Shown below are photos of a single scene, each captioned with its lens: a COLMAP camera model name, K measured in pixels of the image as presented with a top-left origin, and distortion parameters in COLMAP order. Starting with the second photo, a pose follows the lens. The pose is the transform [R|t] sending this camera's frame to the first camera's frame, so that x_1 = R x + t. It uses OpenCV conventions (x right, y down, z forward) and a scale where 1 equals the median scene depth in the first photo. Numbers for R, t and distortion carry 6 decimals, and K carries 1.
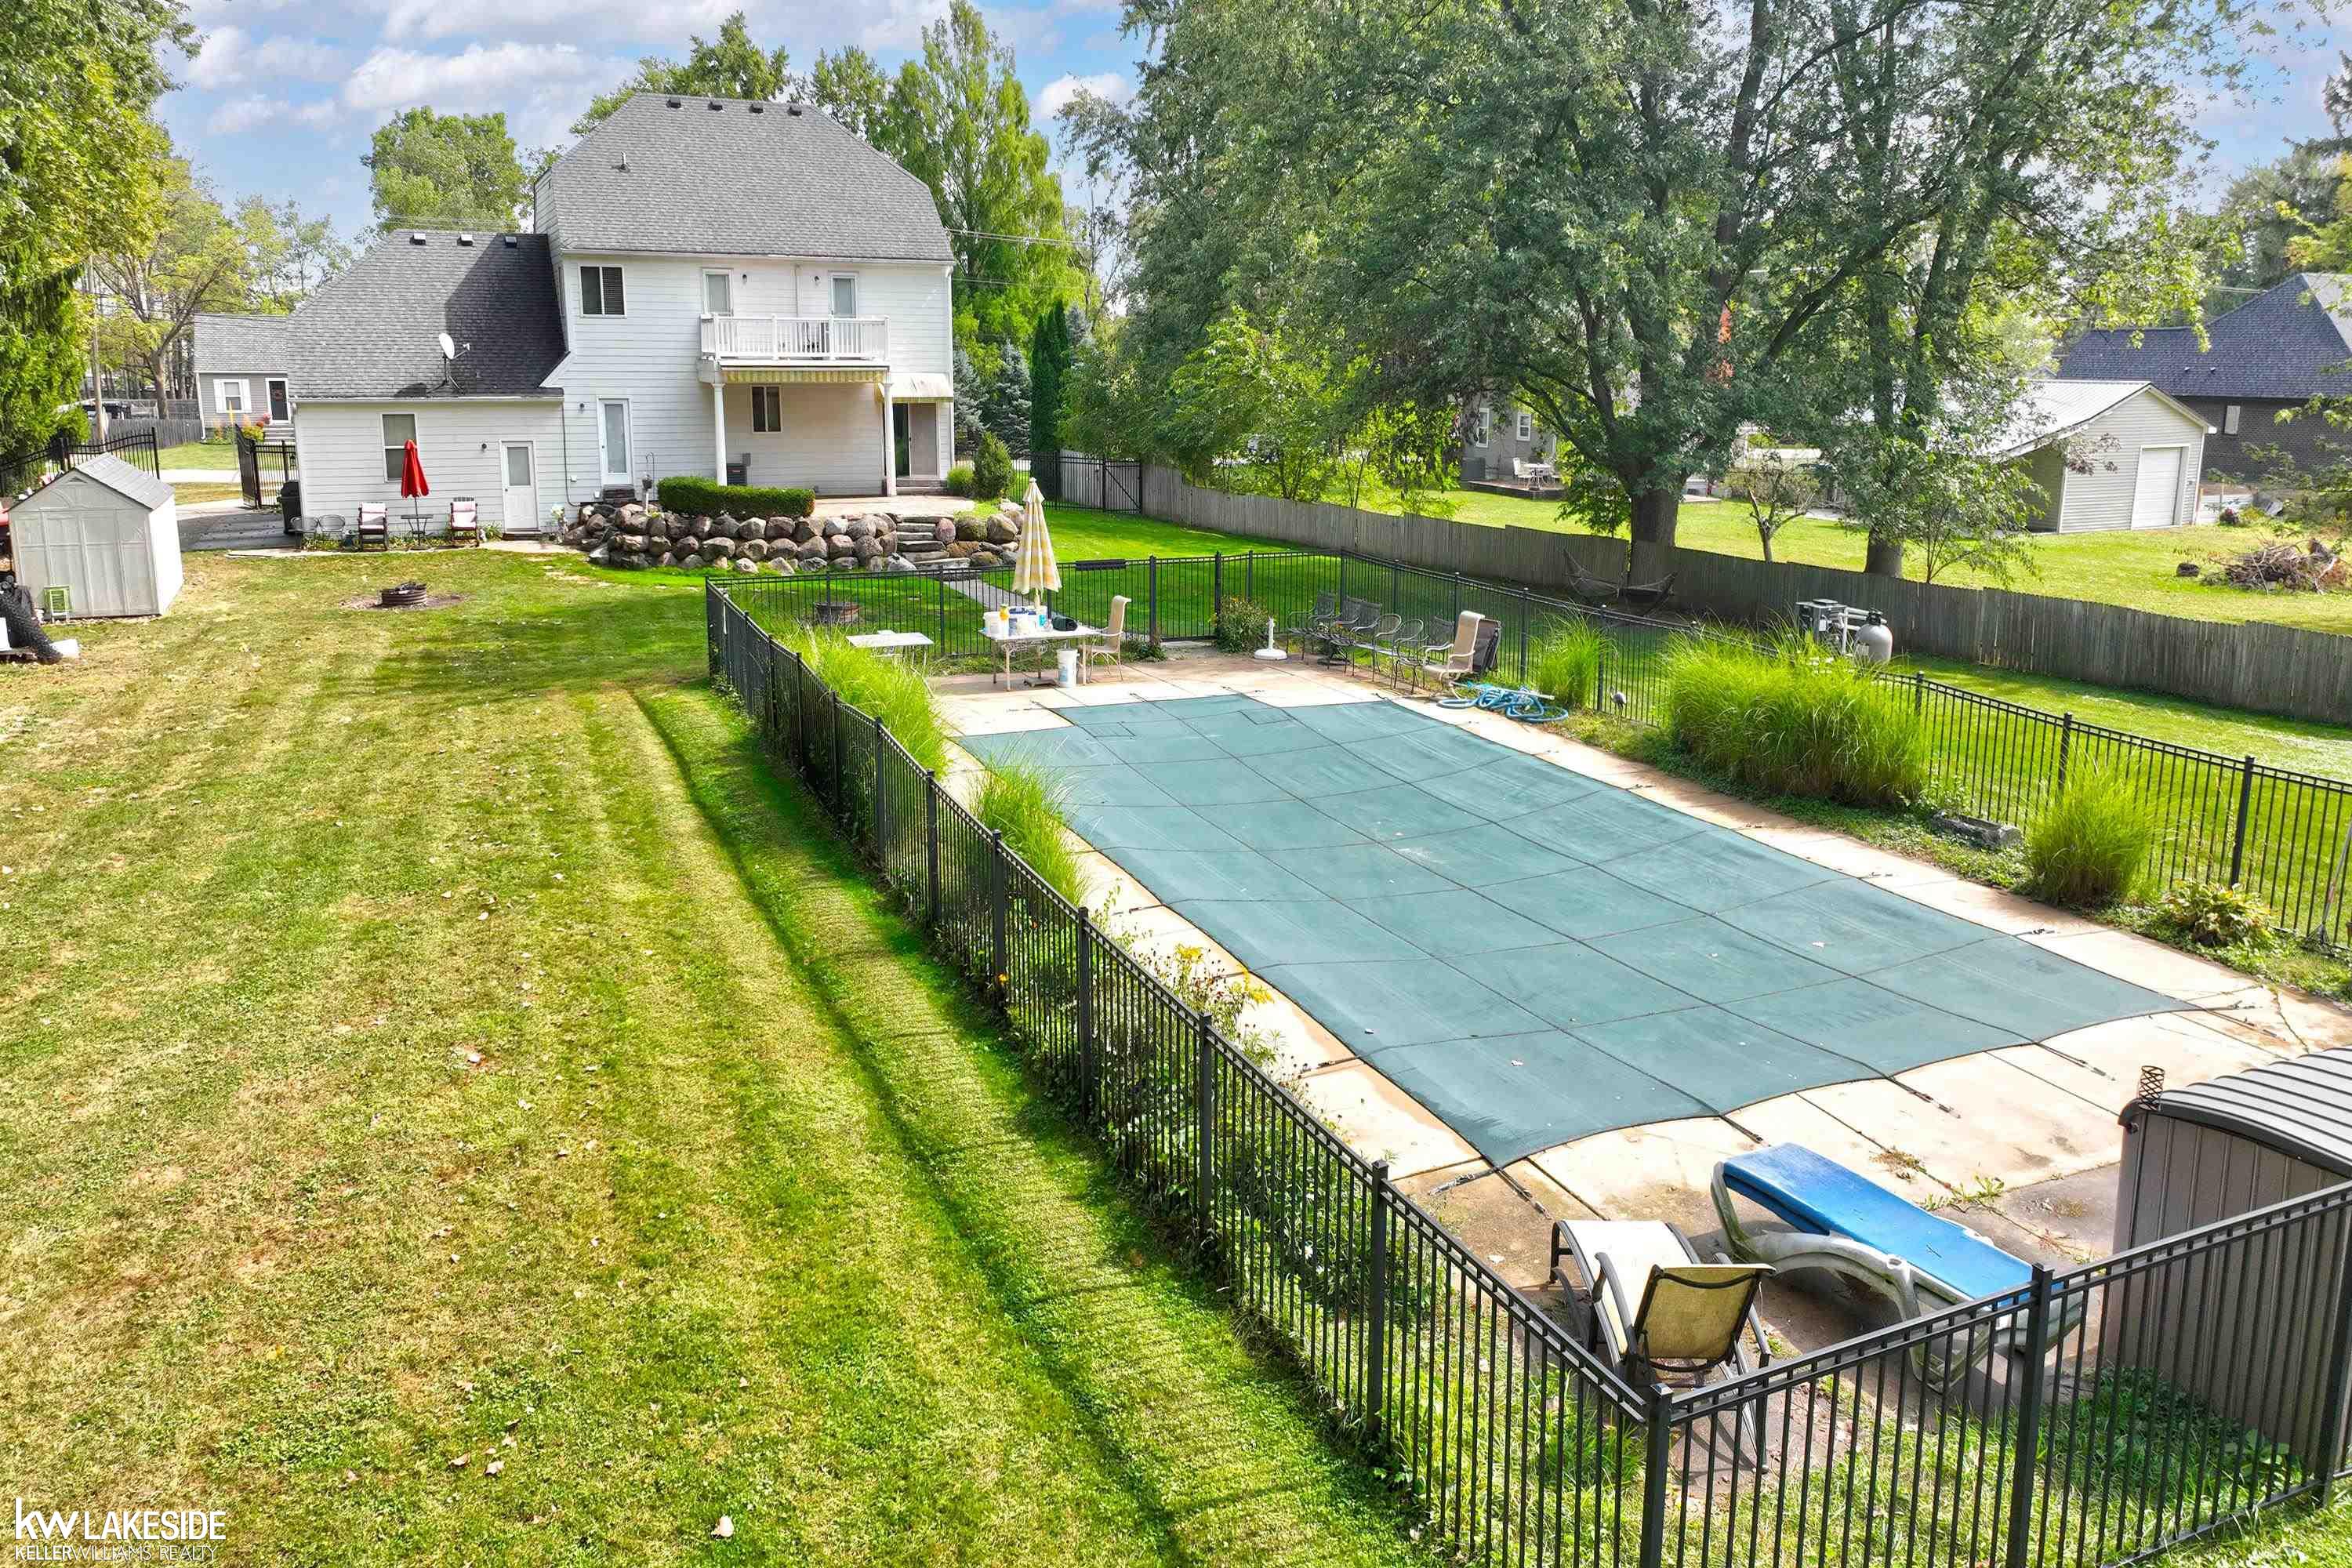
lens RADIAL K [[1589.6, 0, 1197.4], [0, 1589.6, 705.7], [0, 0, 1]] dist [0.003136, 0.000252]
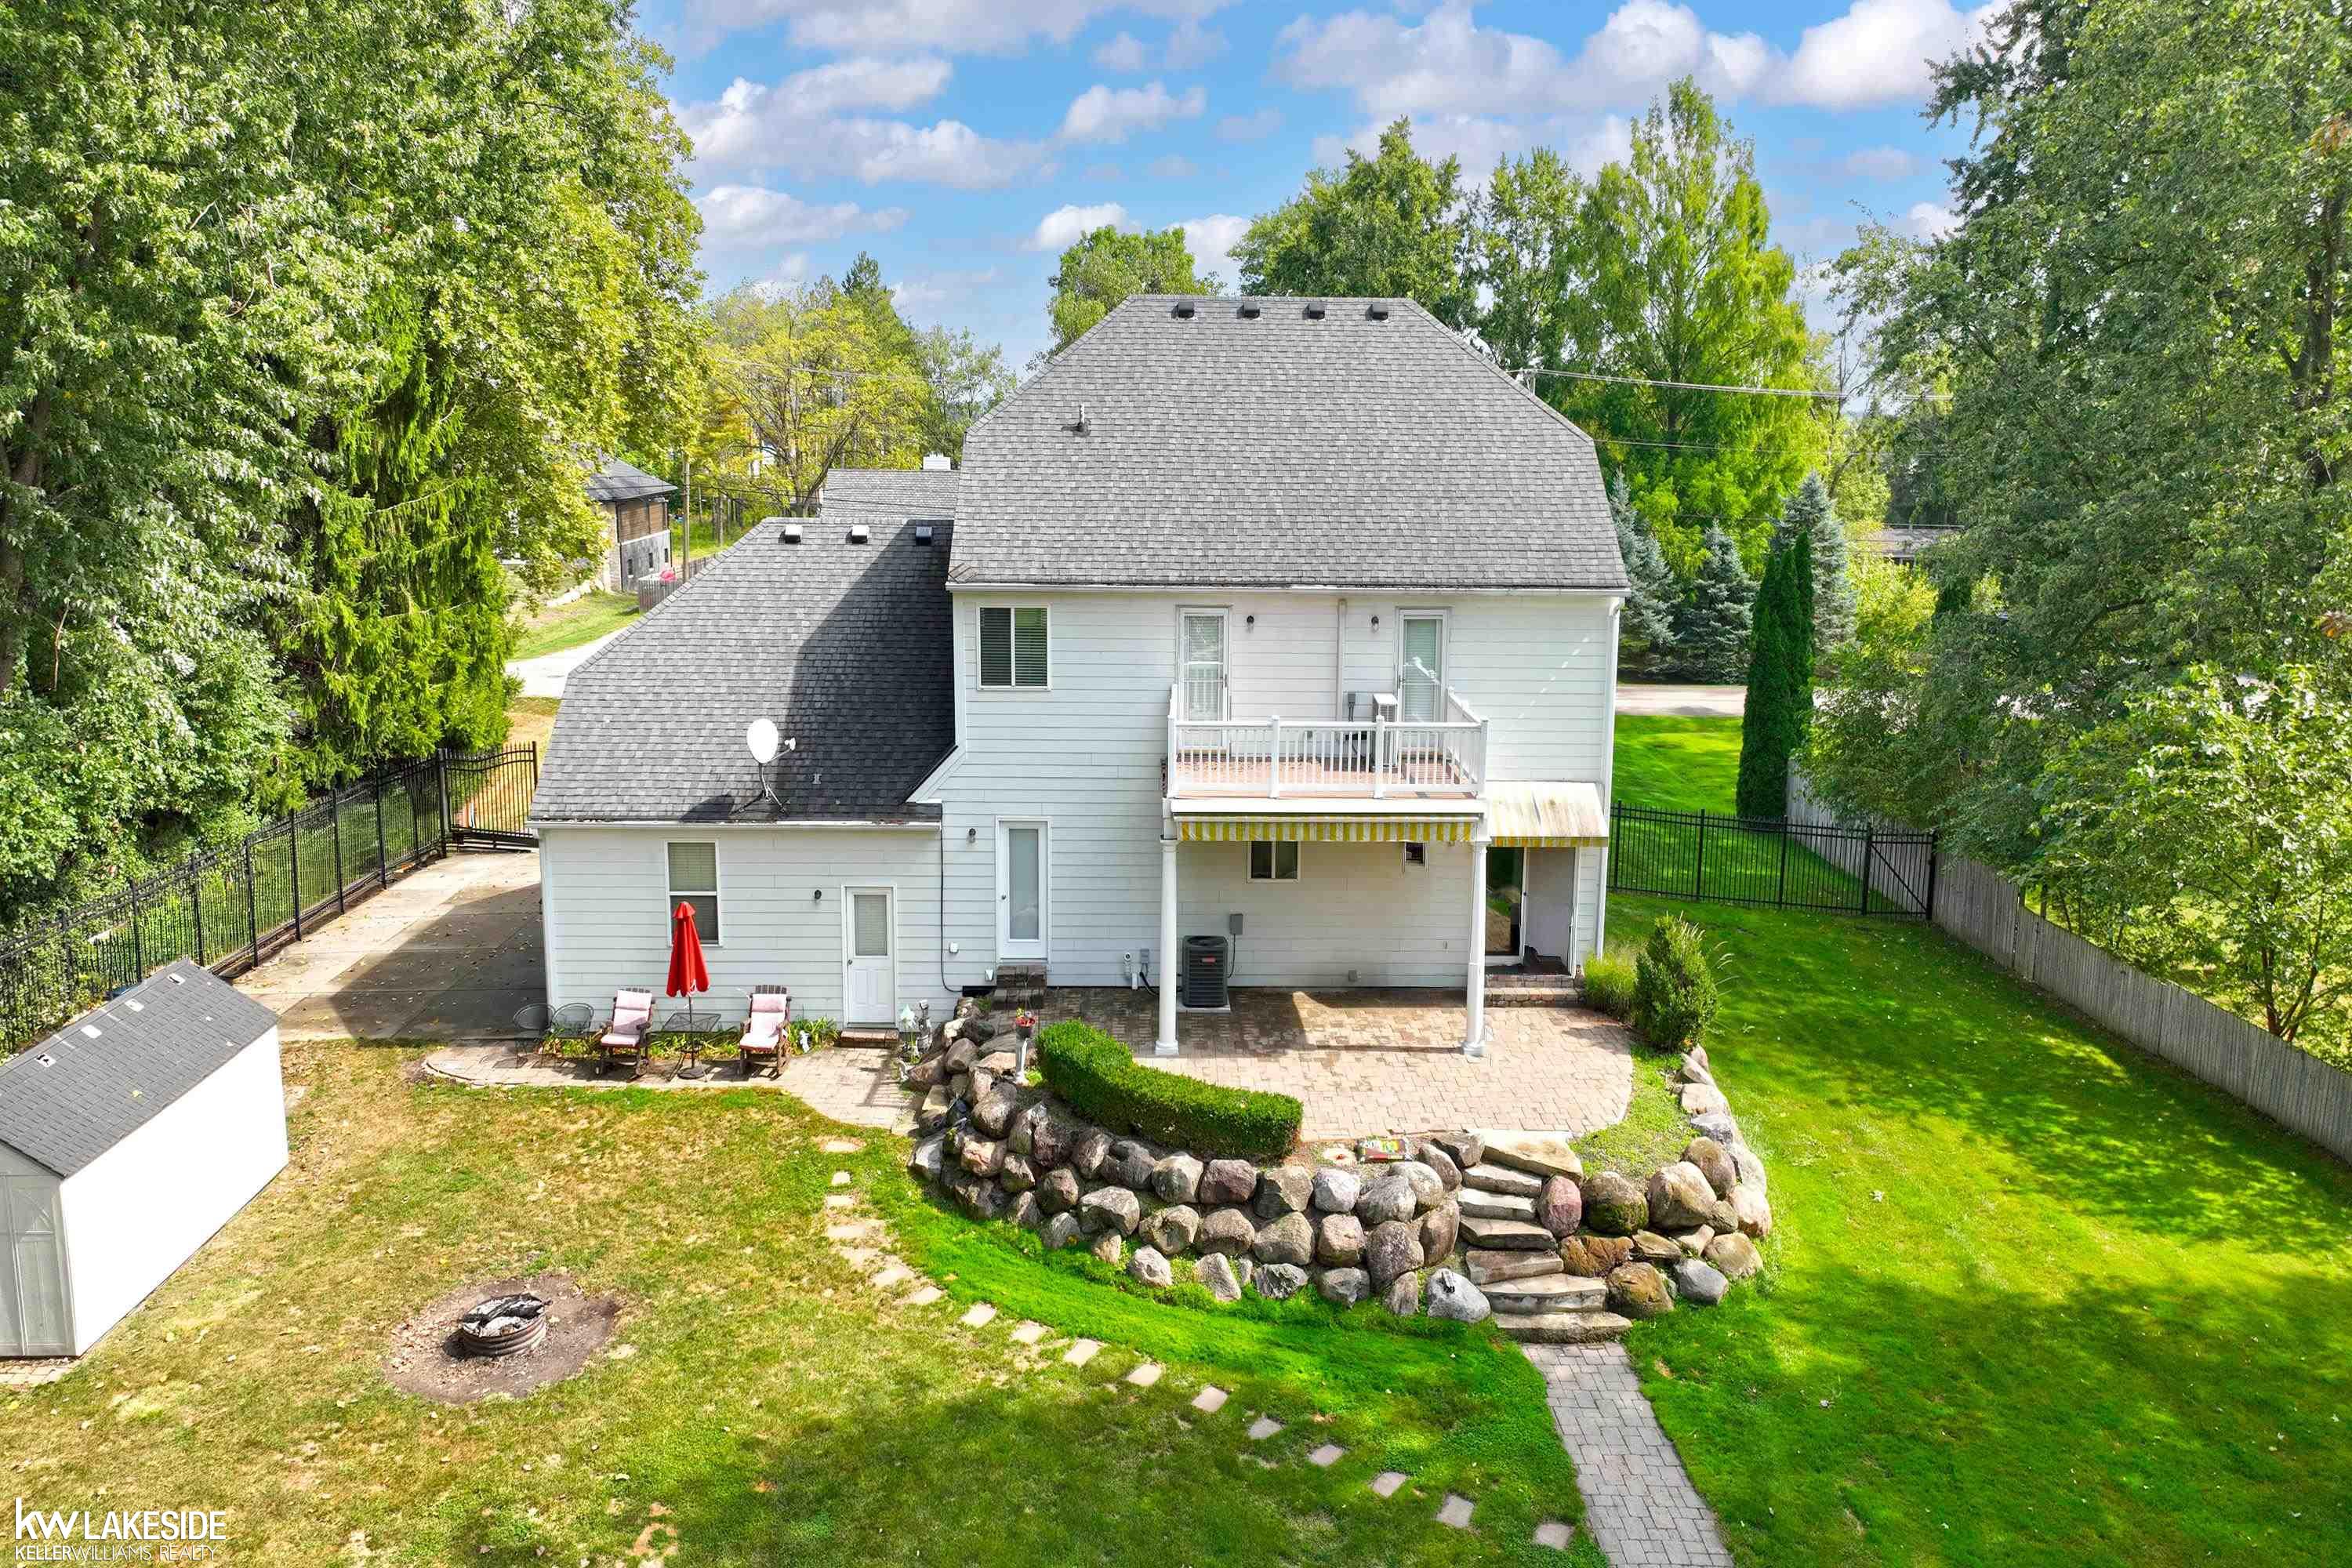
lens RADIAL K [[1745.8, 0, 1214.1], [0, 1745.8, 732.1], [0, 0, 1]] dist [0.005301, 0.001744]
pose [[0.924687, 0.062824, -0.375510, -0.059897], [-0.084899, 0.995482, -0.042516, -0.202170], [0.371143, 0.071195, 0.925843, 0.419773]]
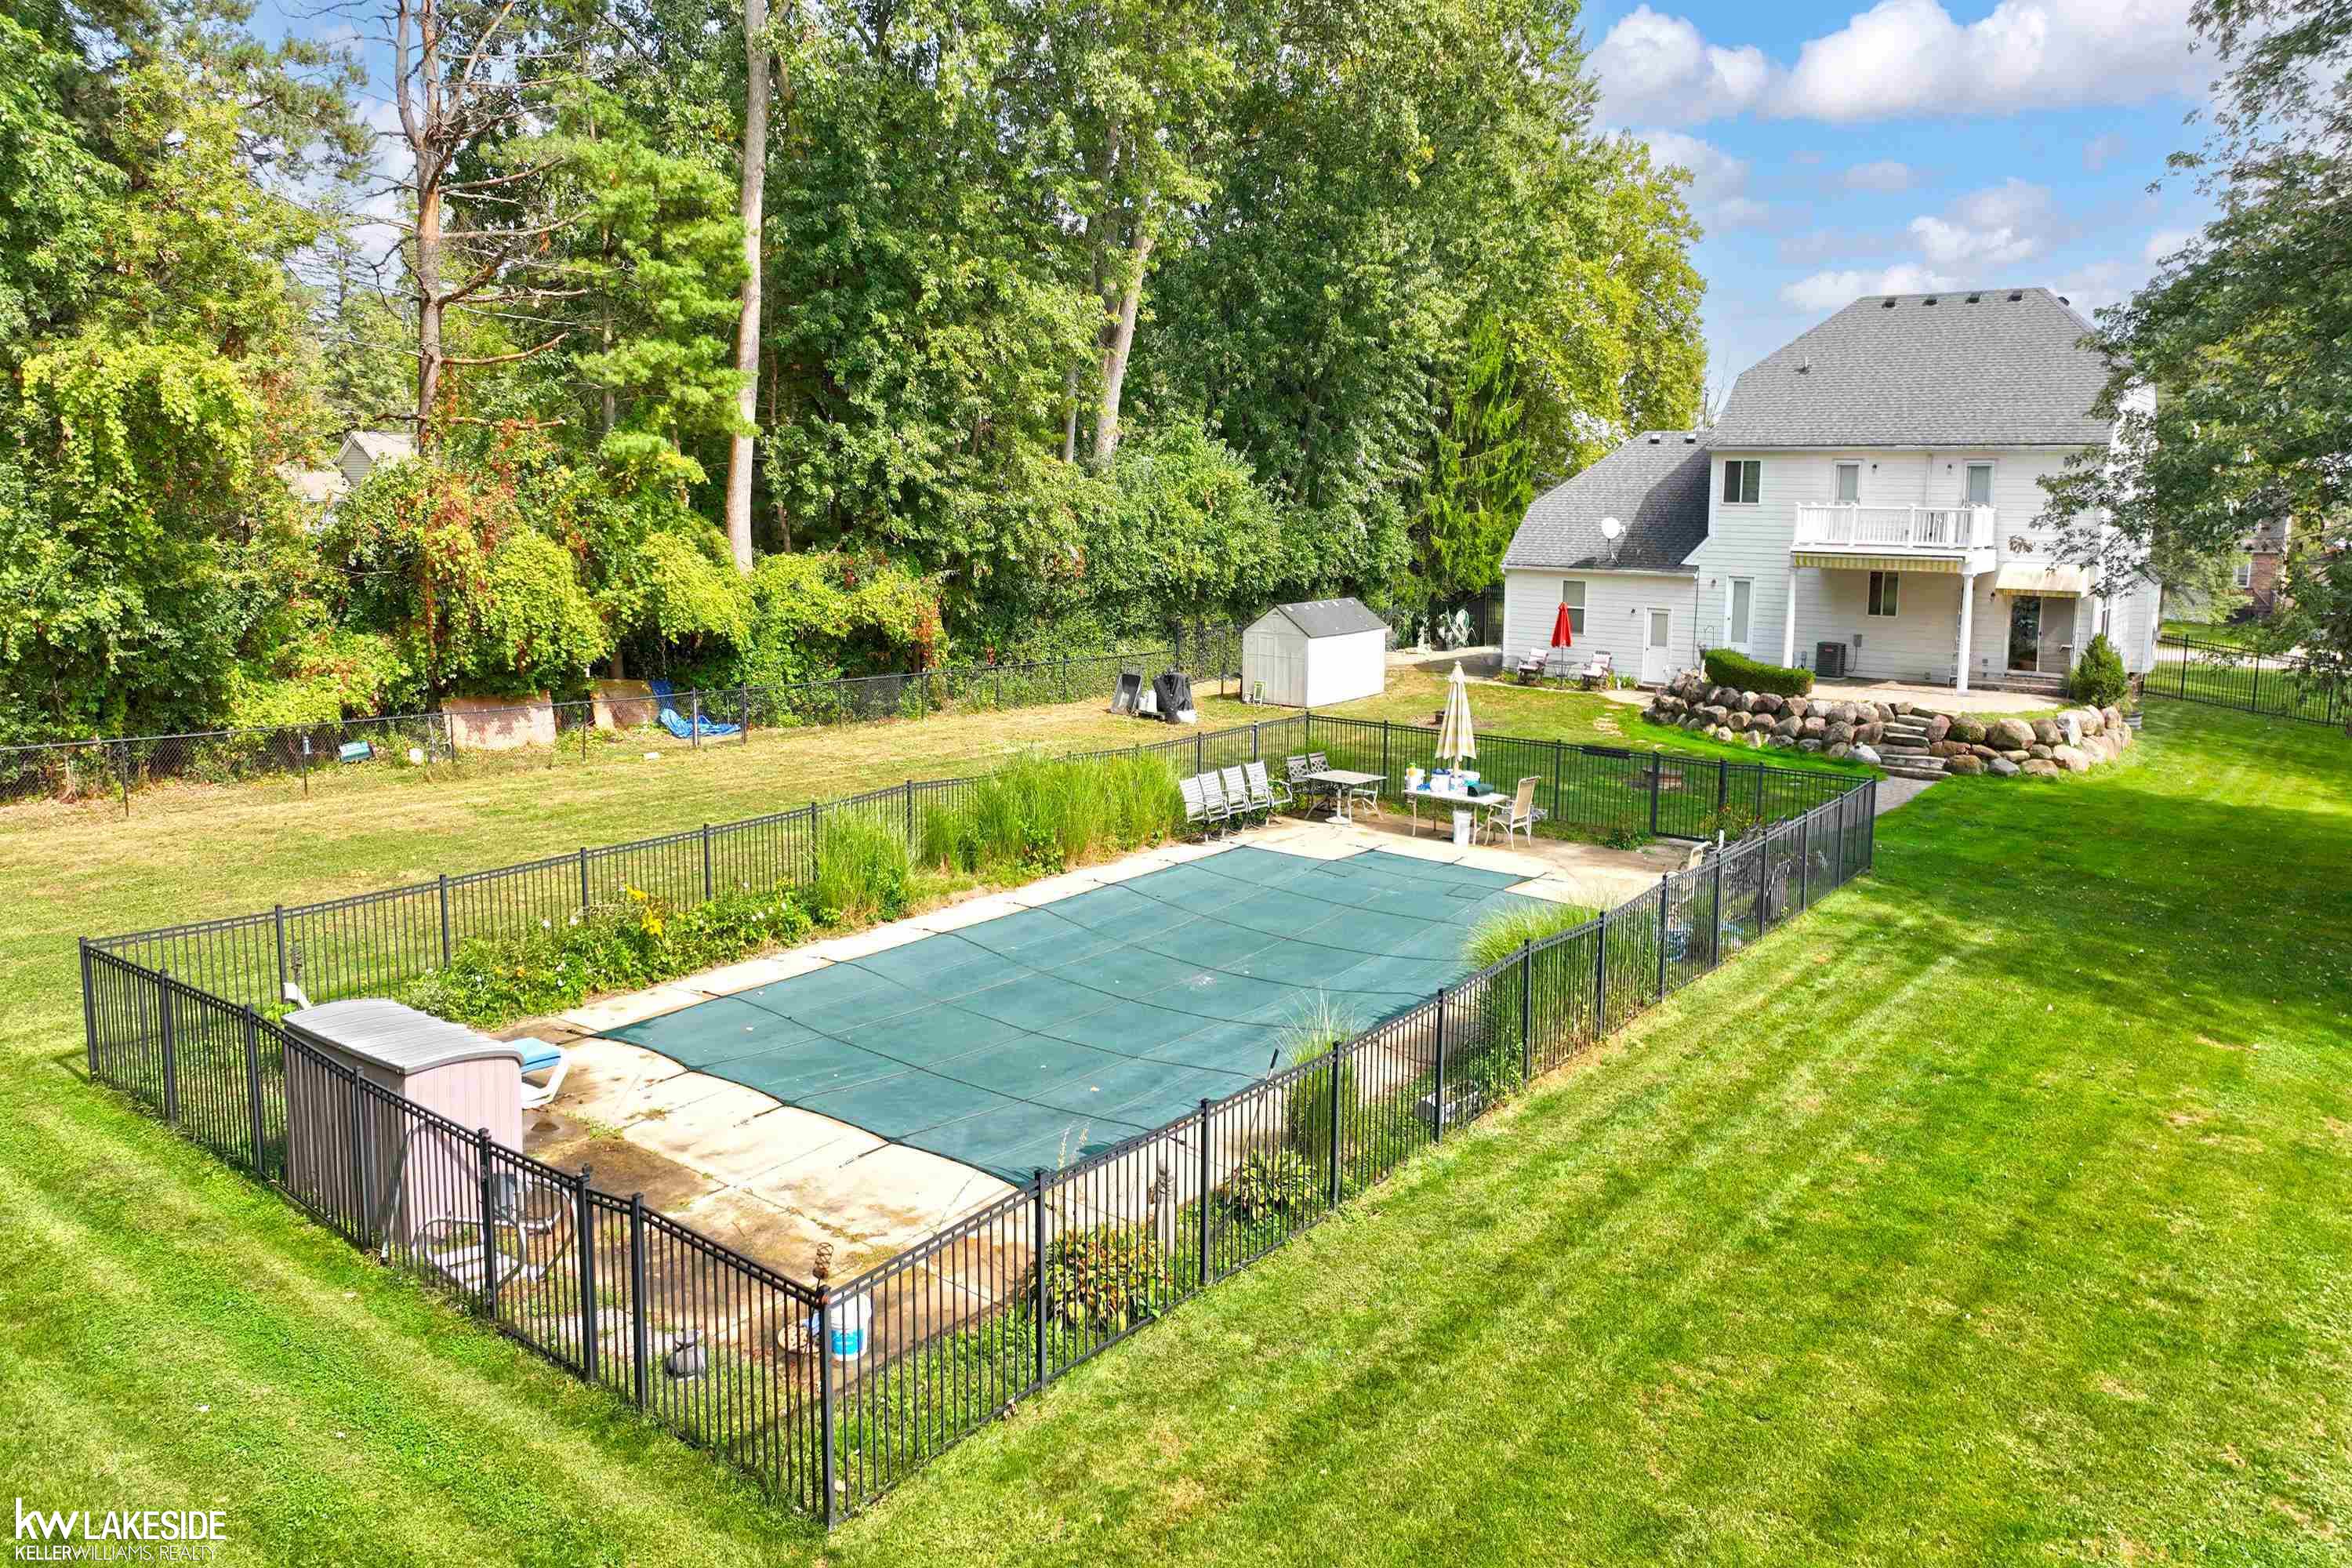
lens RADIAL K [[1589.6, 0, 1197.4], [0, 1589.6, 705.7], [0, 0, 1]] dist [0.003136, 0.000252]
pose [[0.512316, 0.116012, -0.850925, 0.388585], [-0.198715, 0.979958, 0.013964, -0.043975], [0.835491, 0.161937, 0.525102, 0.113264]]
